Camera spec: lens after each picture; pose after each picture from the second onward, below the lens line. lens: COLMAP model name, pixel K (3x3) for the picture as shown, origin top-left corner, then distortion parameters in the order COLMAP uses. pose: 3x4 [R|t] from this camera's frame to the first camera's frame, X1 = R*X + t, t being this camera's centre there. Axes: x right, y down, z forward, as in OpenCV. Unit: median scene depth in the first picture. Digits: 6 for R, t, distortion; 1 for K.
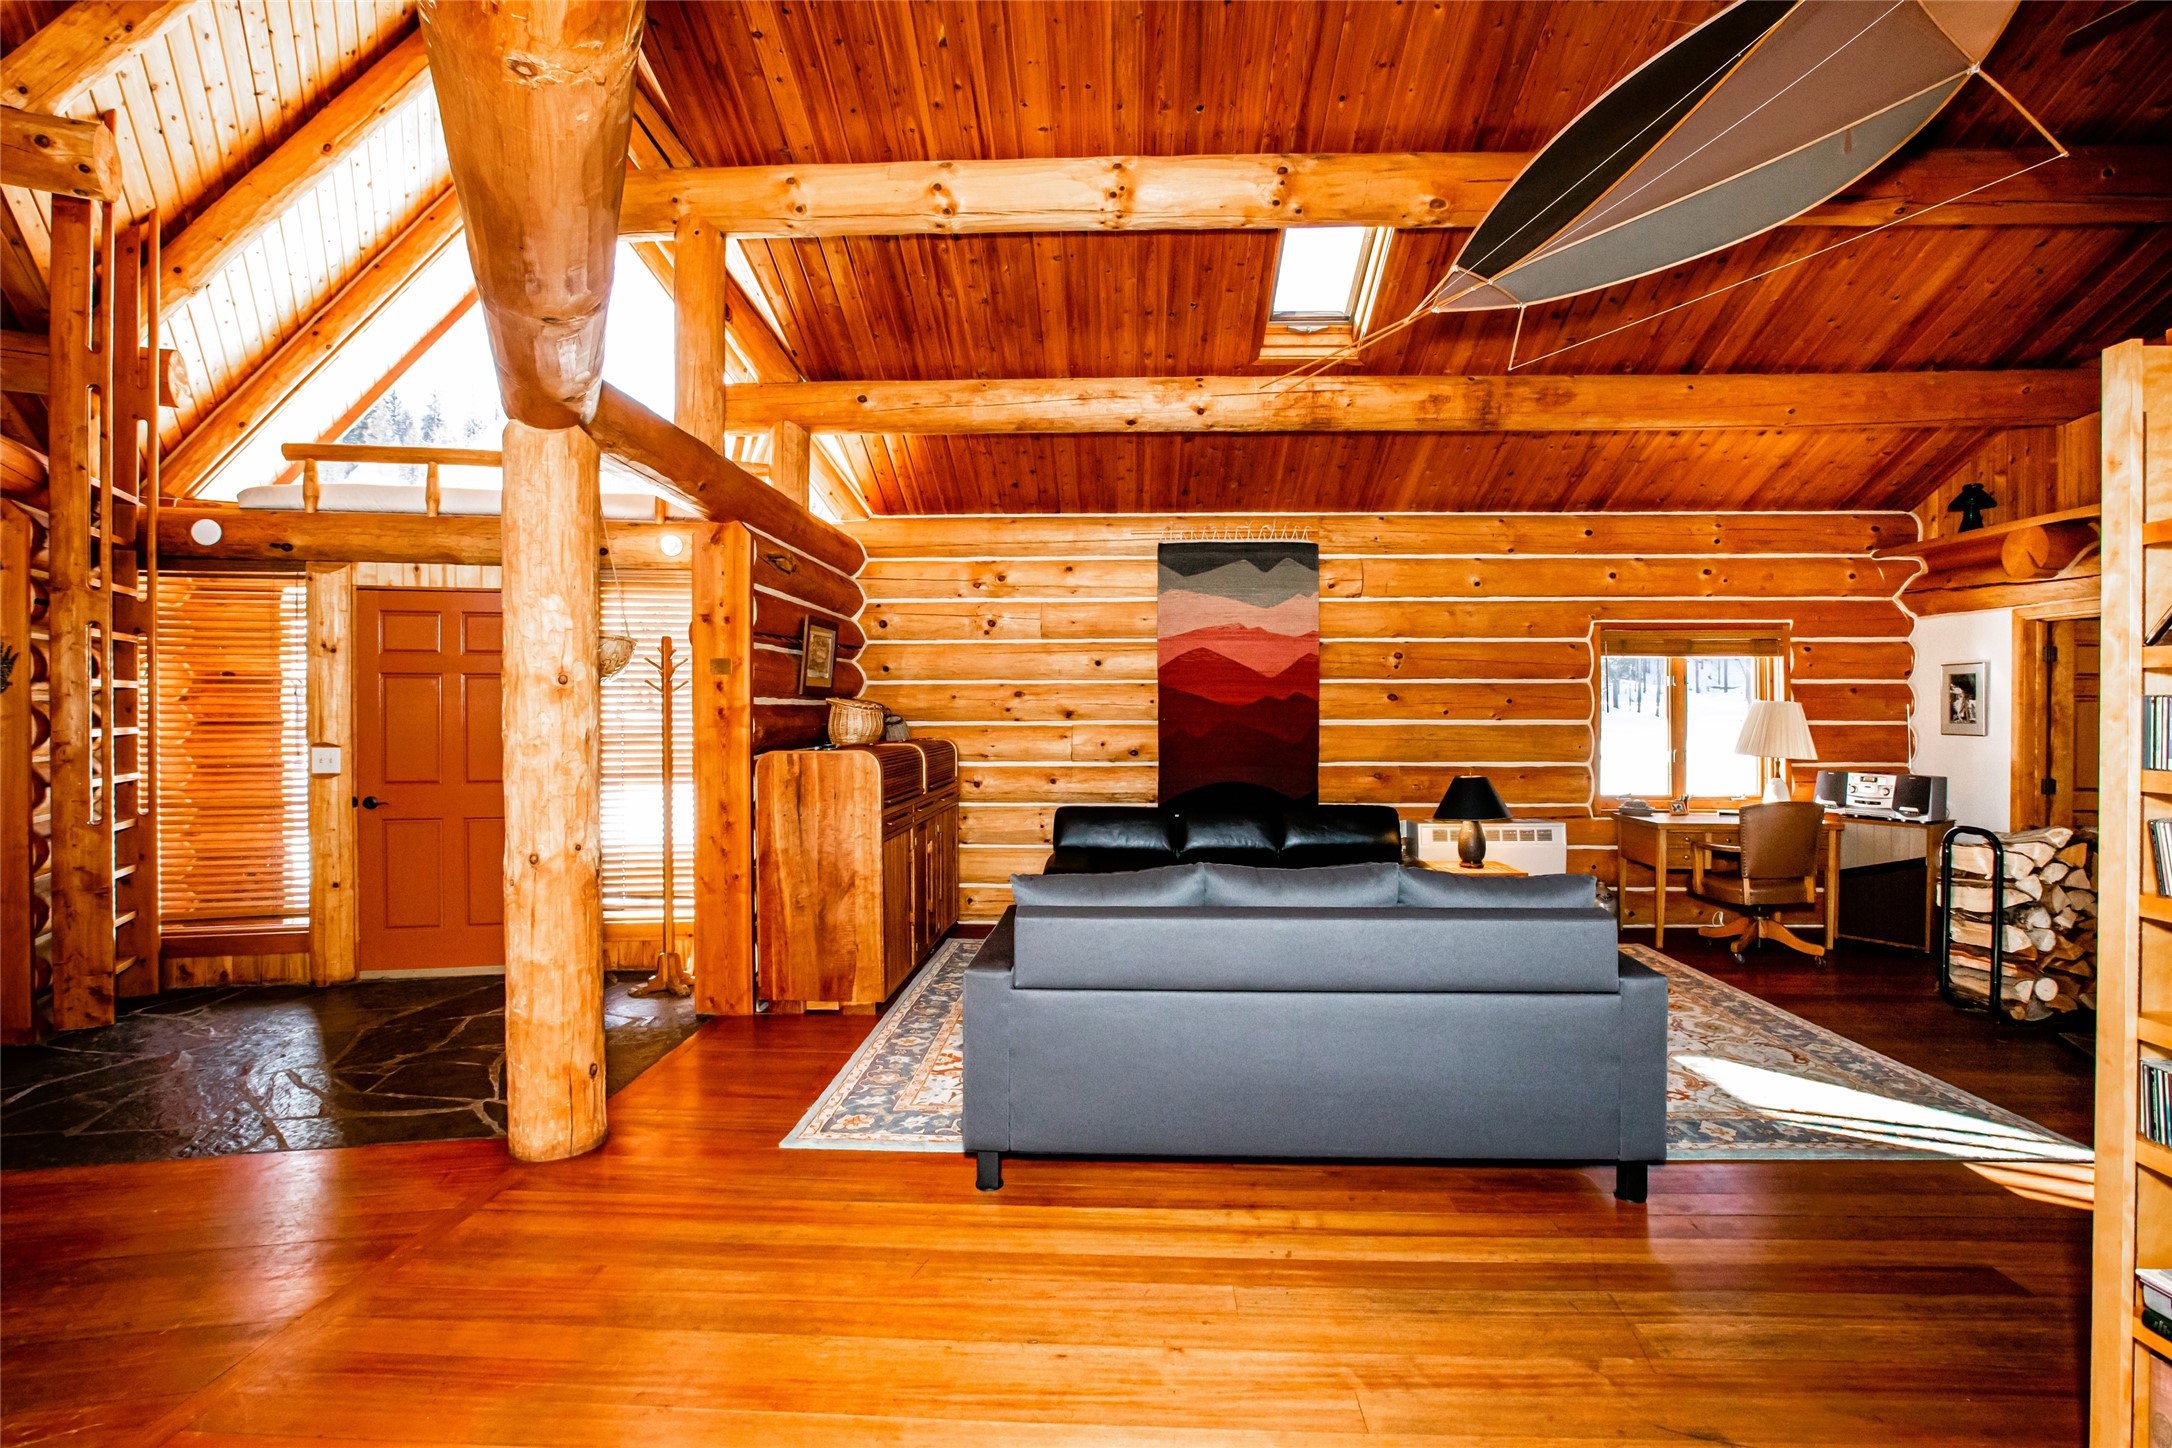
lens RADIAL K [[999.6, 0, 1077.6], [0, 999.6, 721.0], [0, 0, 1]] dist [-0.045216, 0.015031]
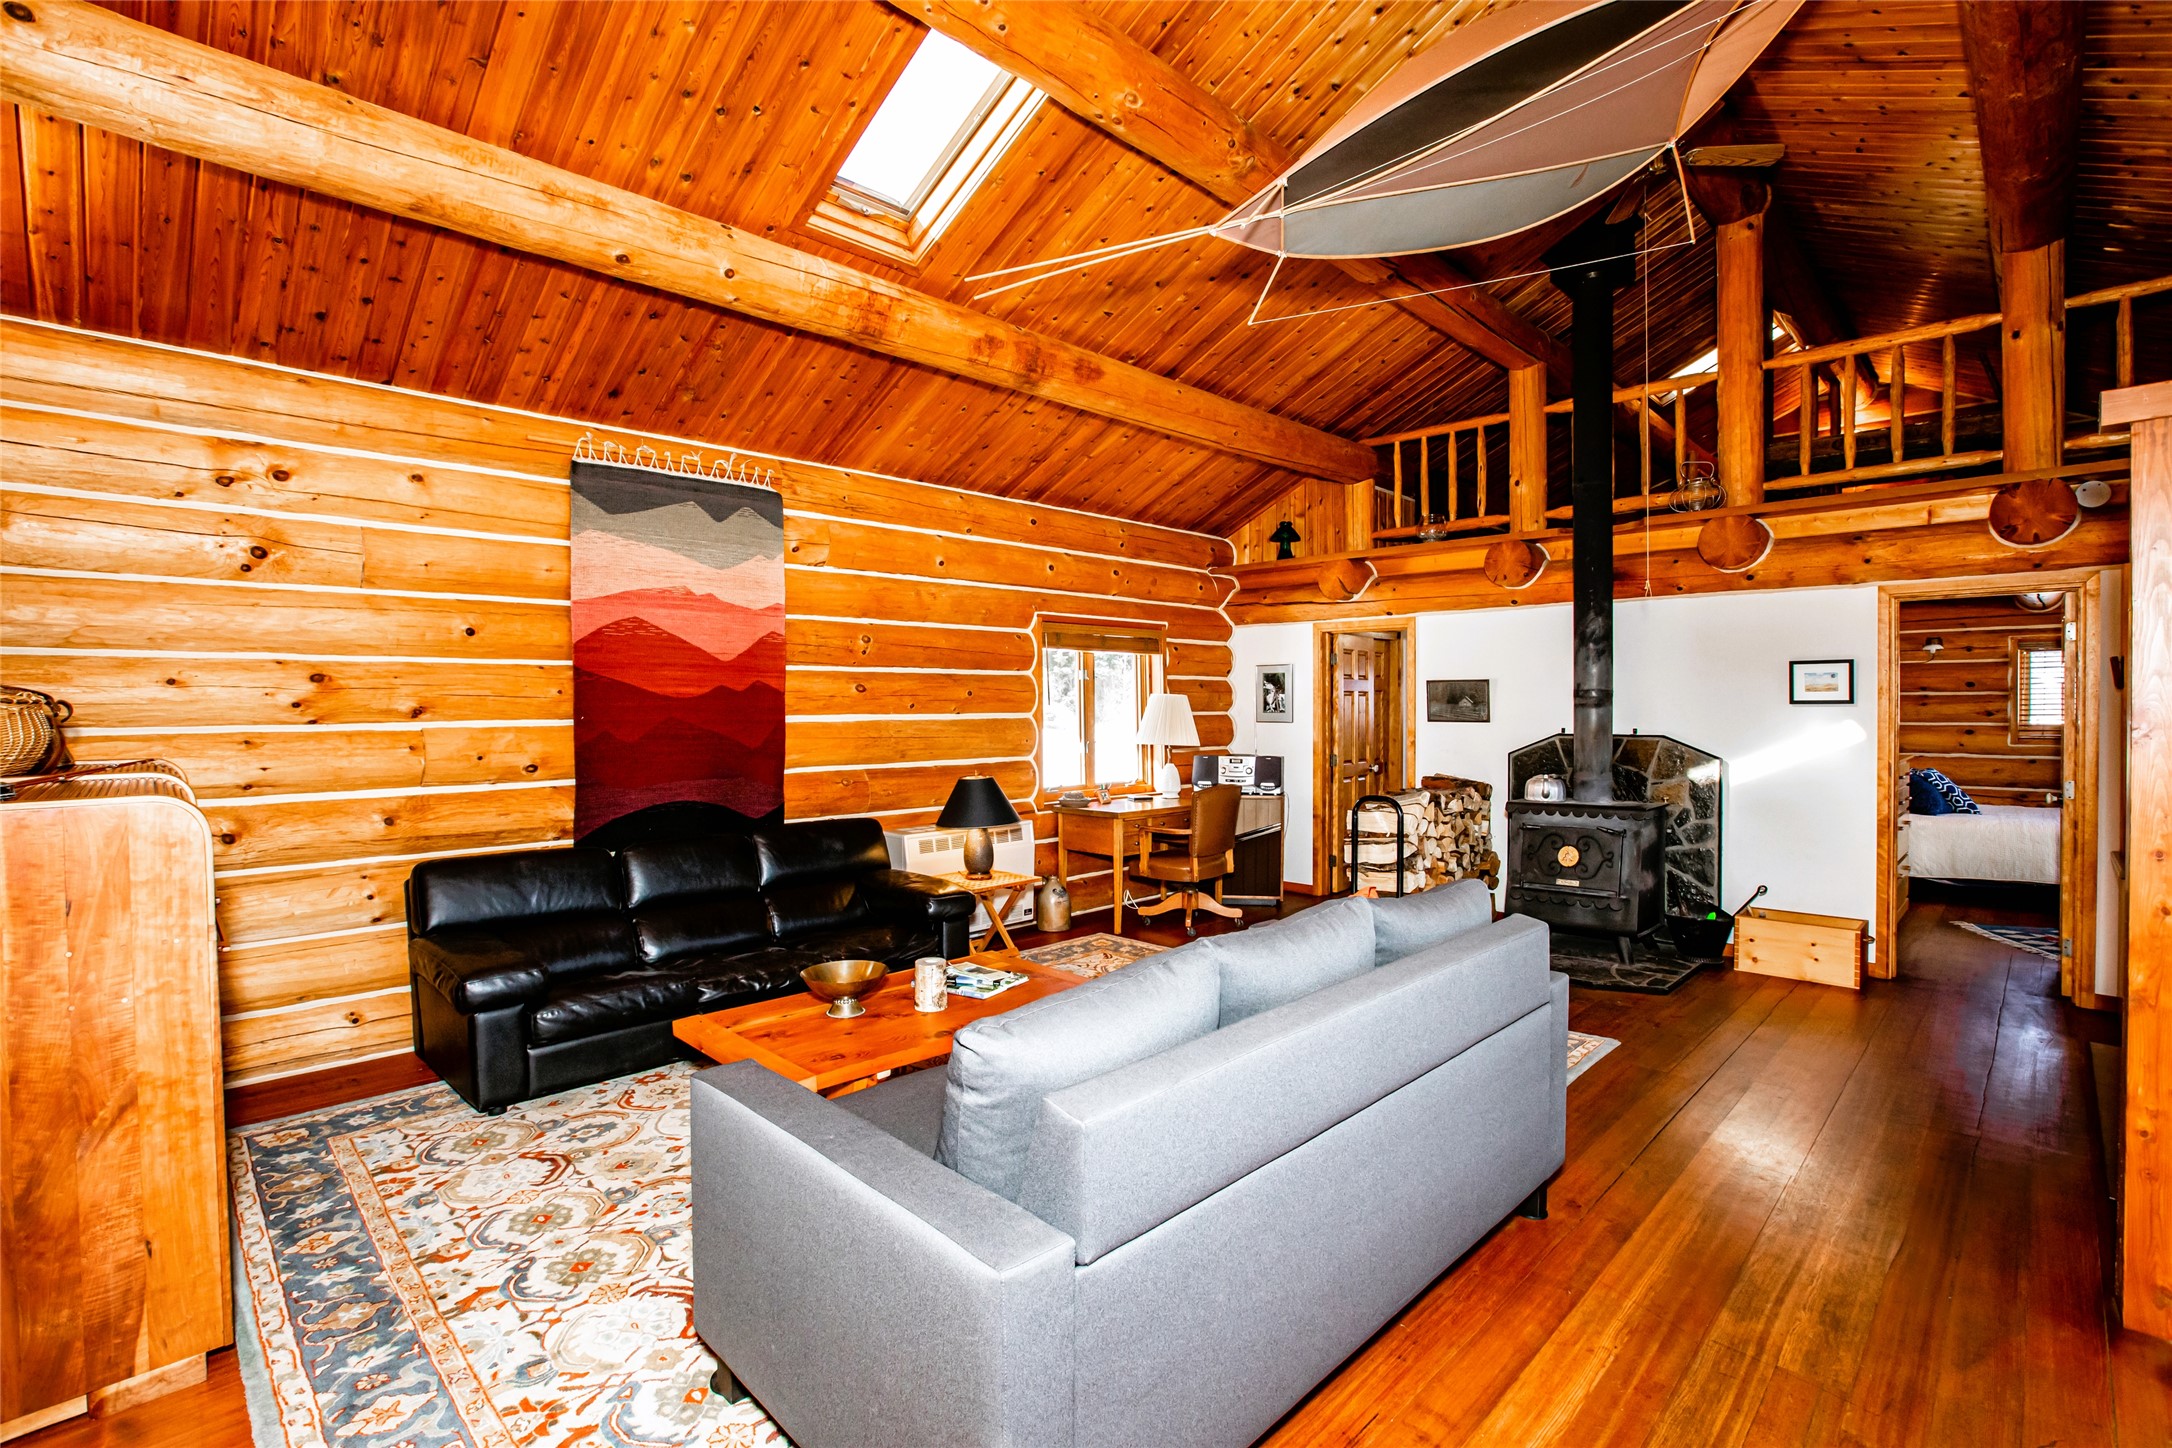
lens RADIAL K [[999.6, 0, 1104.3], [0, 999.6, 717.2], [0, 0, 1]] dist [-0.045216, 0.015031]
pose [[0.676760, -0.012470, 0.736098, -0.169547], [0.012790, 0.999905, 0.005179, -0.001138], [-0.736093, 0.005910, 0.676855, 0.276809]]
